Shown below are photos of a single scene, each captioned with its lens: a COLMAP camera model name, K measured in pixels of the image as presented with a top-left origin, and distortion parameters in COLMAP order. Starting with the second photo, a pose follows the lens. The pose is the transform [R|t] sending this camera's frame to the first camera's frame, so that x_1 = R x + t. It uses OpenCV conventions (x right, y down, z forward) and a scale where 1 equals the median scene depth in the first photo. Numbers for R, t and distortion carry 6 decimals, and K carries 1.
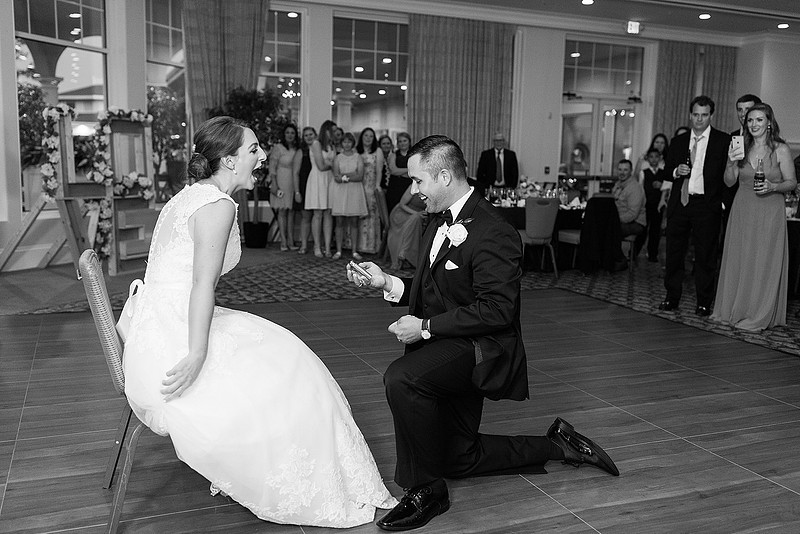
lens RADIAL K [[760.3, 0, 400.0], [0, 760.3, 267.0], [0, 0, 1]] dist [0.005498, -0.008364]
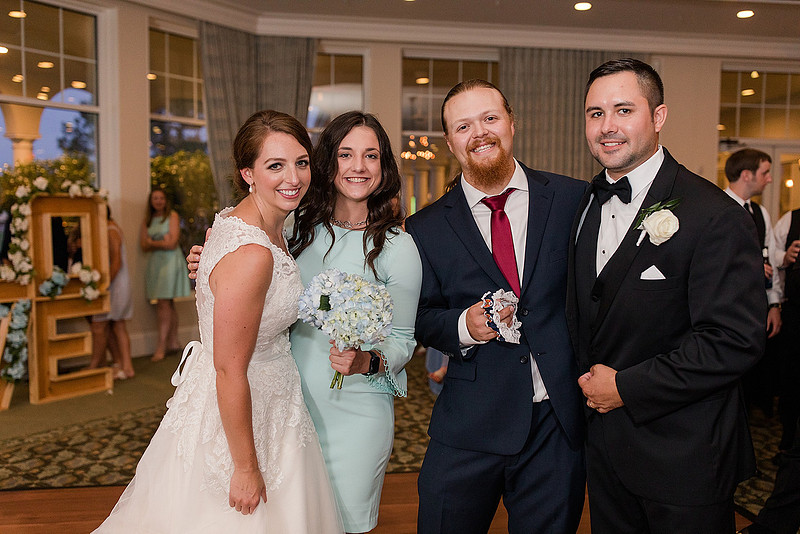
lens RADIAL K [[760.3, 0, 400.0], [0, 760.3, 267.0], [0, 0, 1]] dist [0.005498, -0.008364]
pose [[0.971369, 0.000798, -0.237575, 0.119394], [-0.018498, 0.997213, -0.072282, -0.060505], [0.236855, 0.074607, 0.968676, 0.286763]]
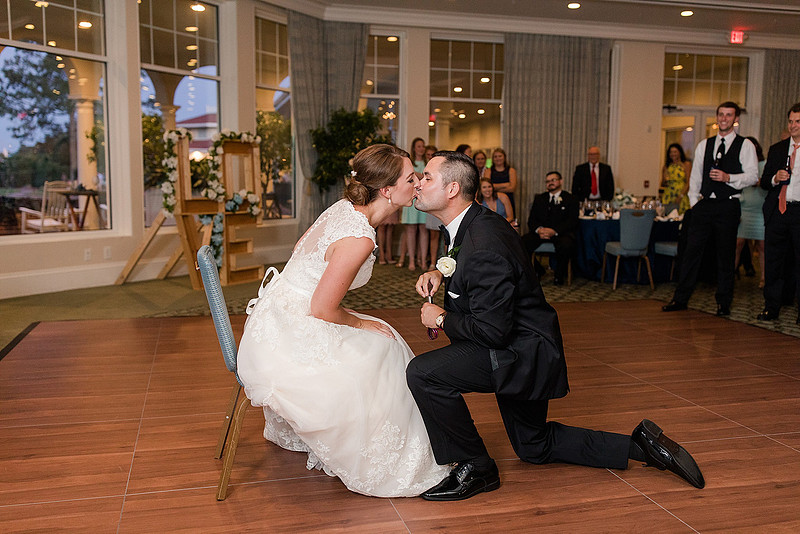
lens RADIAL K [[760.3, 0, 400.0], [0, 760.3, 267.0], [0, 0, 1]] dist [0.005498, -0.008364]
pose [[0.991202, -0.001343, -0.132352, 0.008975], [-0.002259, 0.999631, -0.027063, 0.010748], [0.132340, 0.027124, 0.990833, -0.025424]]
